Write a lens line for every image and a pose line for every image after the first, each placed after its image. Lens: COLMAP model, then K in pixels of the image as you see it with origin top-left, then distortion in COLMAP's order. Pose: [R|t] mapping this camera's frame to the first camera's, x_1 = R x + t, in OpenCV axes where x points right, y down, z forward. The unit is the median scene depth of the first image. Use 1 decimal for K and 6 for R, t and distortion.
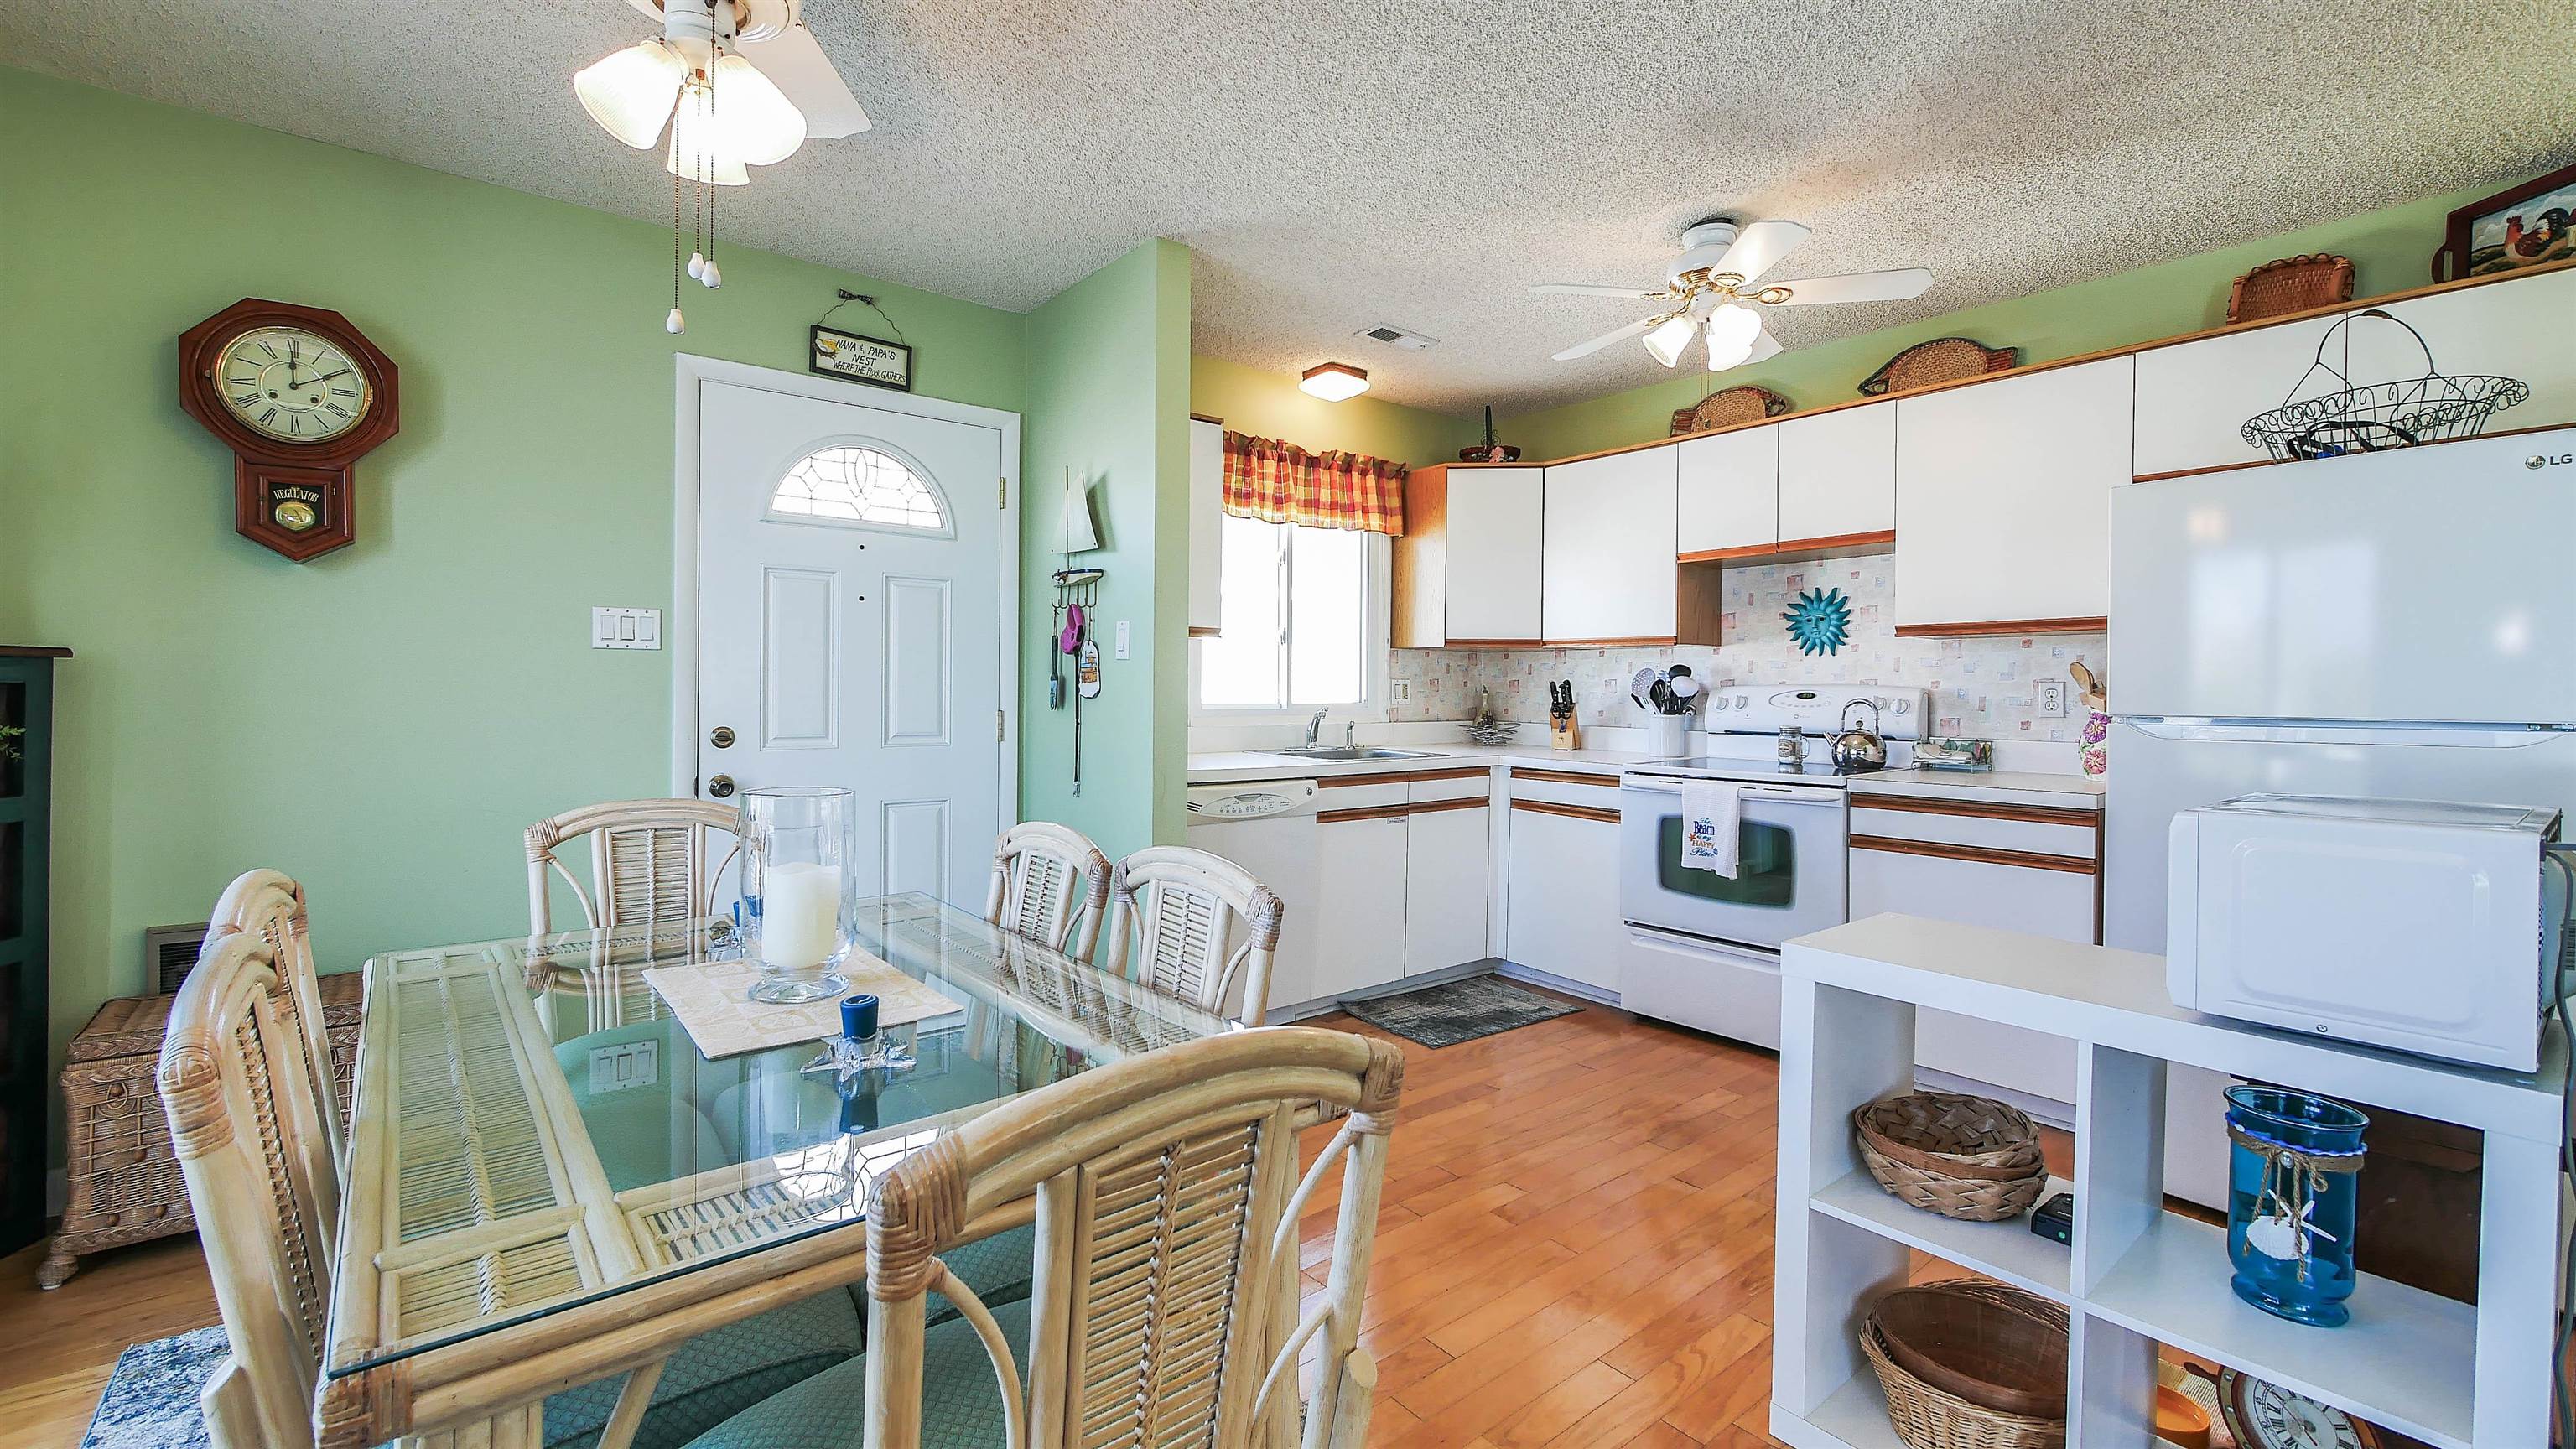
lens RADIAL K [[1062.7, 0, 1283.1], [0, 1062.7, 700.9], [0, 0, 1]] dist [-0.009039, 0.001533]
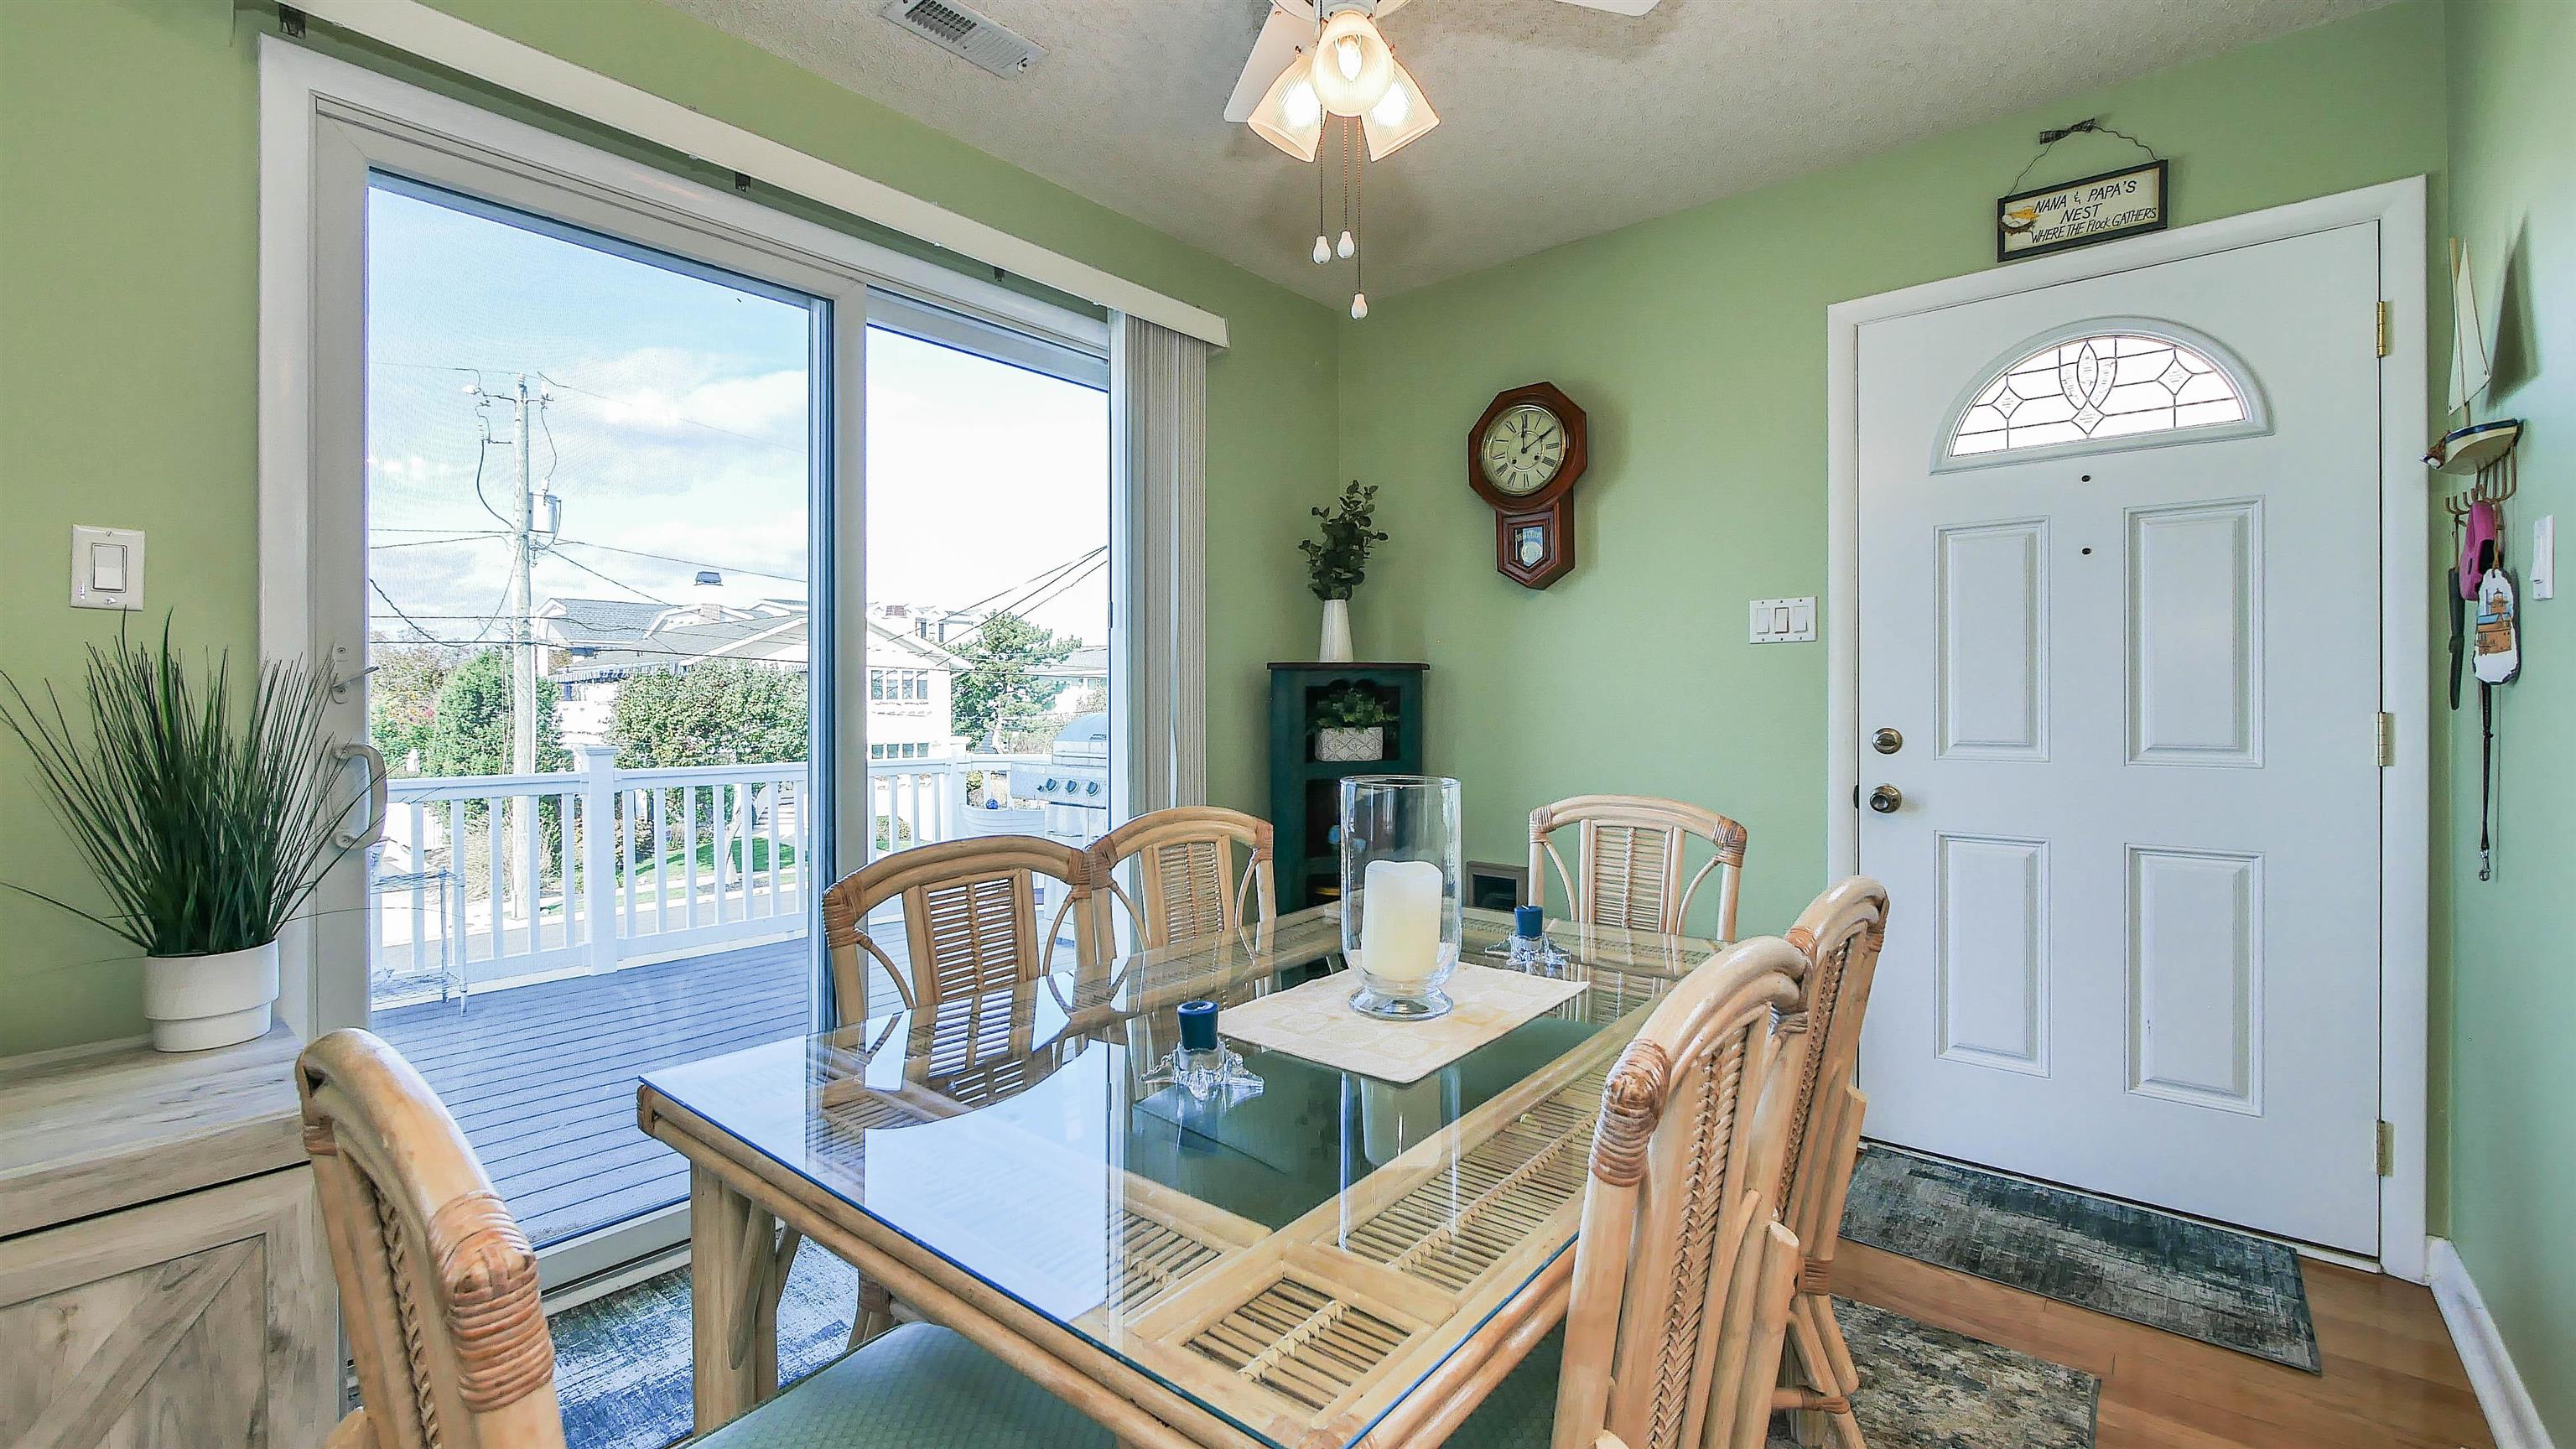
lens RADIAL K [[1062.7, 0, 1280.6], [0, 1062.7, 699.6], [0, 0, 1]] dist [-0.009039, 0.001533]
pose [[0.188305, -0.009868, -0.982061, 0.176631], [-0.005080, 0.999926, -0.011021, 0.011524], [0.982097, 0.007064, 0.188241, 0.320736]]
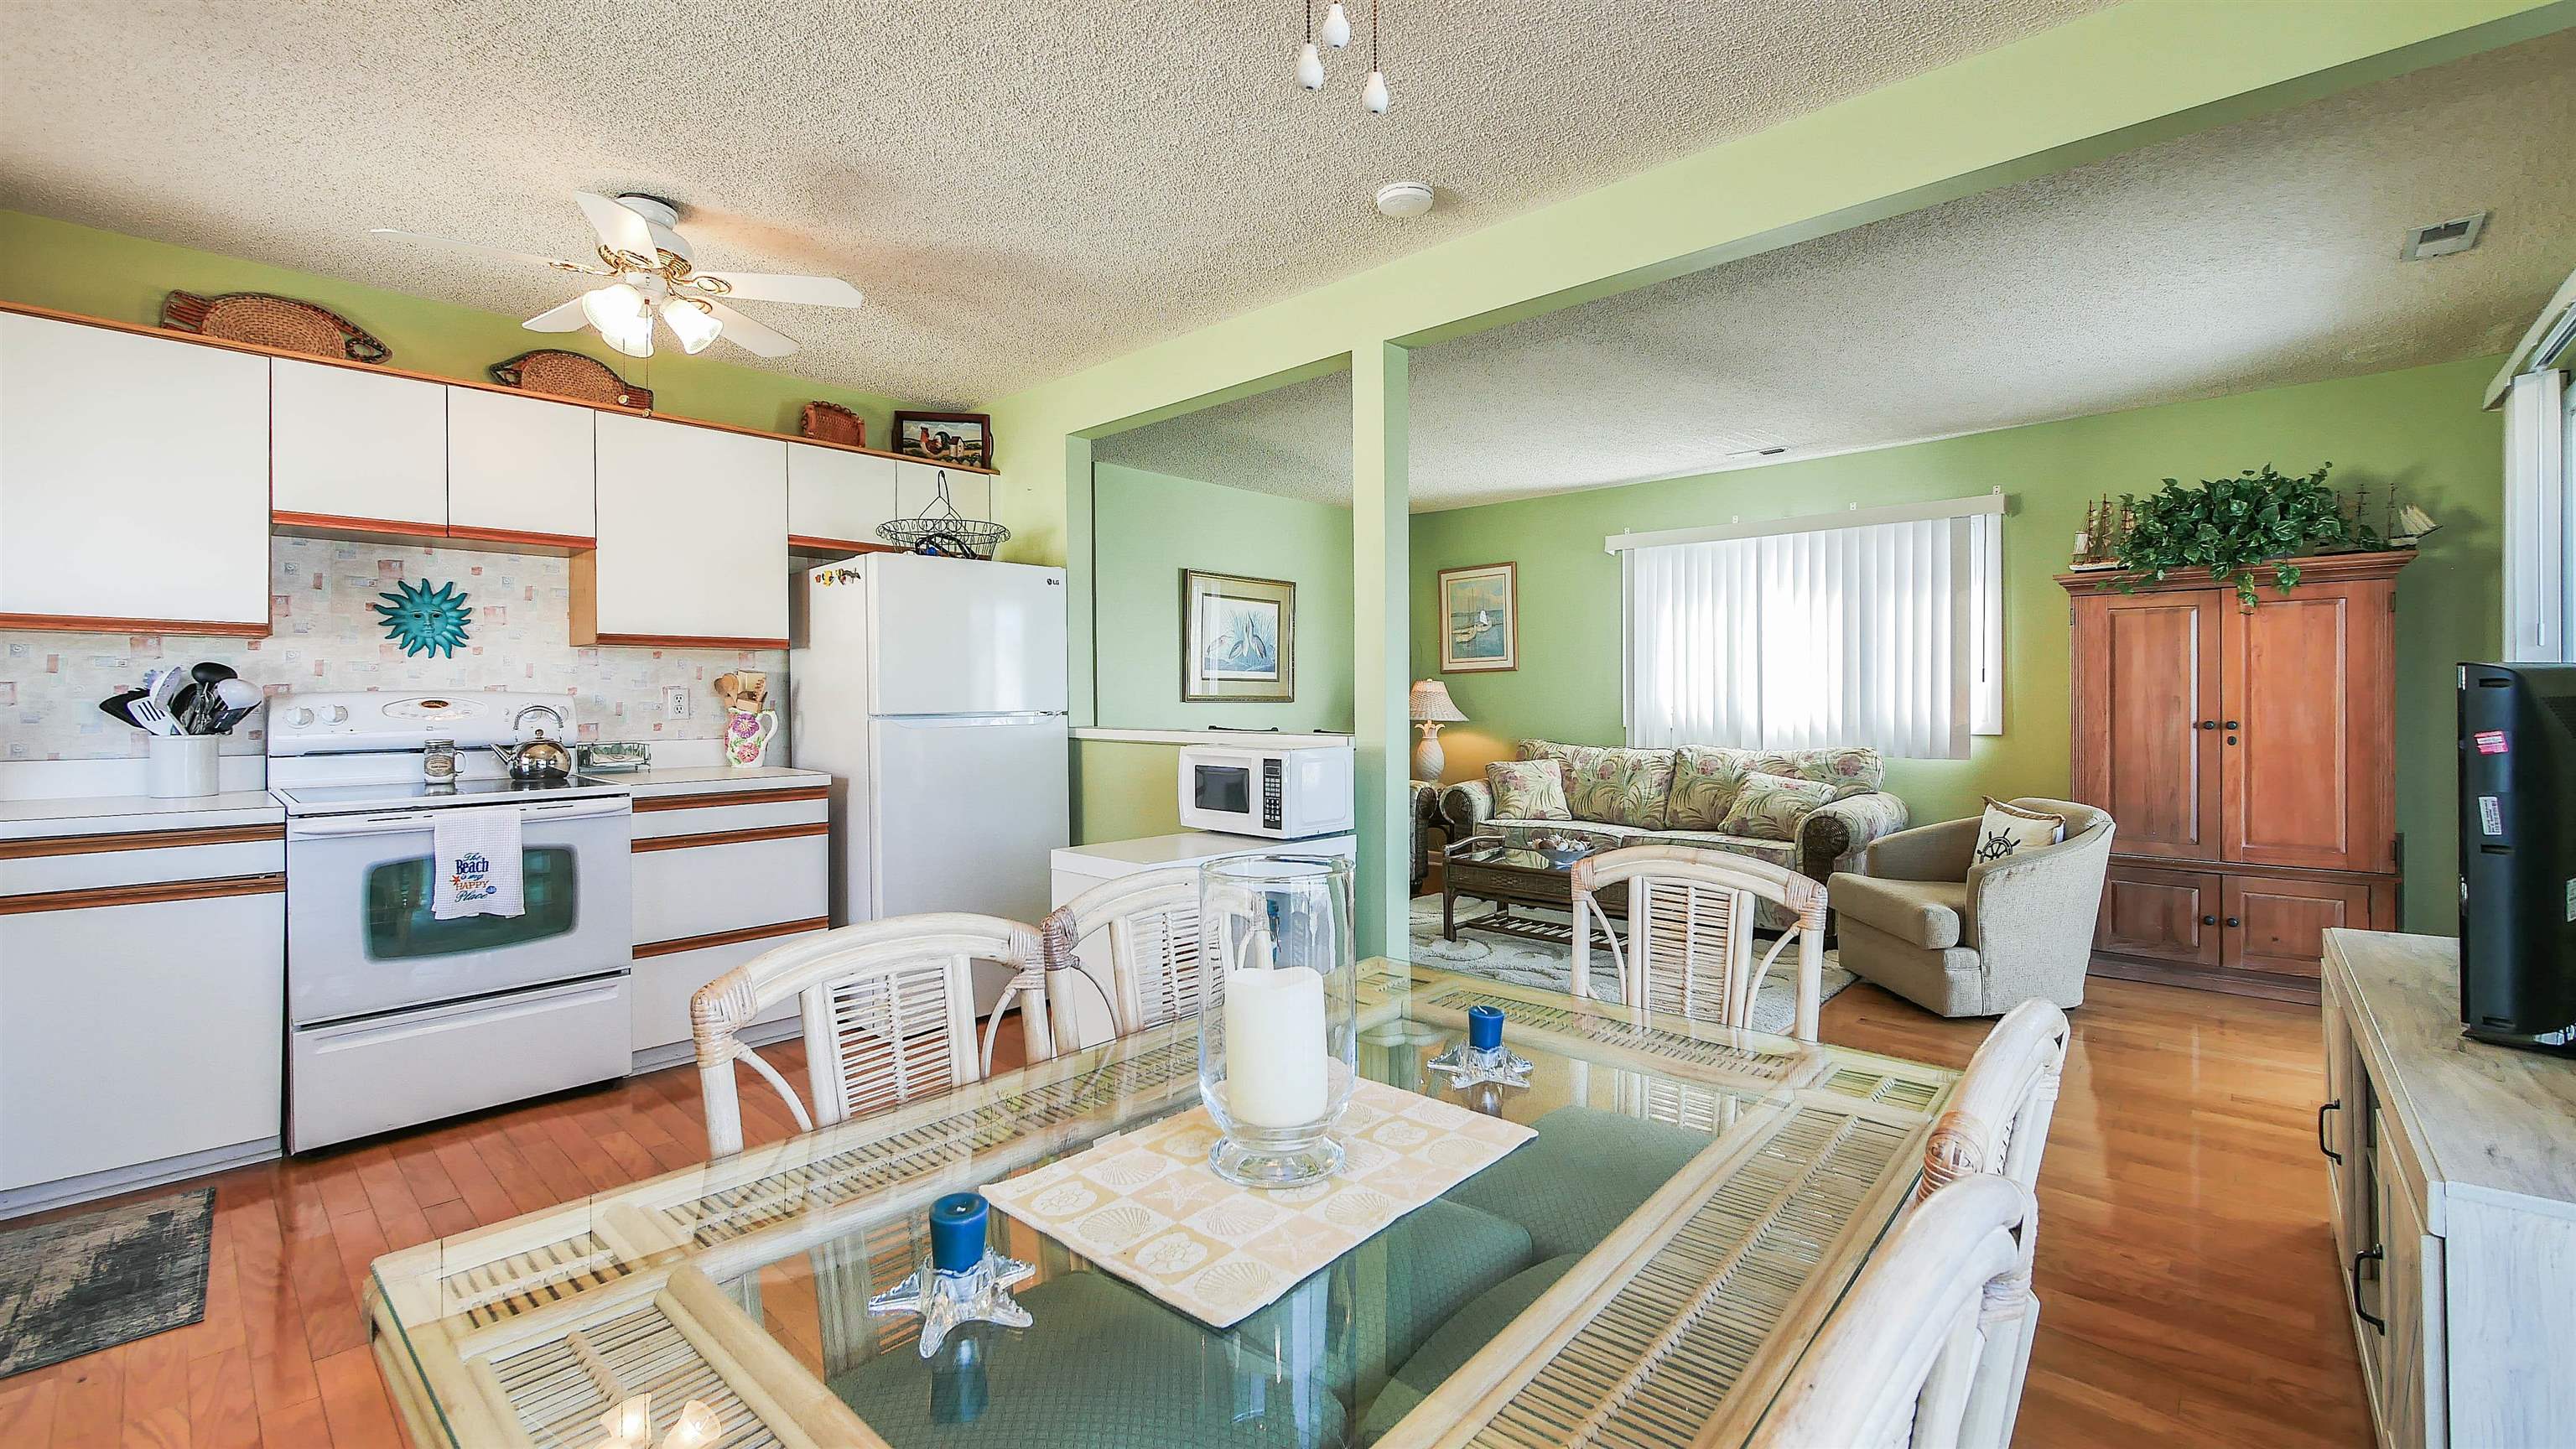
lens RADIAL K [[1062.7, 0, 1282.0], [0, 1062.7, 703.8], [0, 0, 1]] dist [-0.009039, 0.001533]
pose [[-0.145737, -0.015308, 0.989205, -0.493309], [0.011111, 0.999792, 0.017108, -0.013218], [-0.989261, 0.013484, -0.145536, 0.477653]]
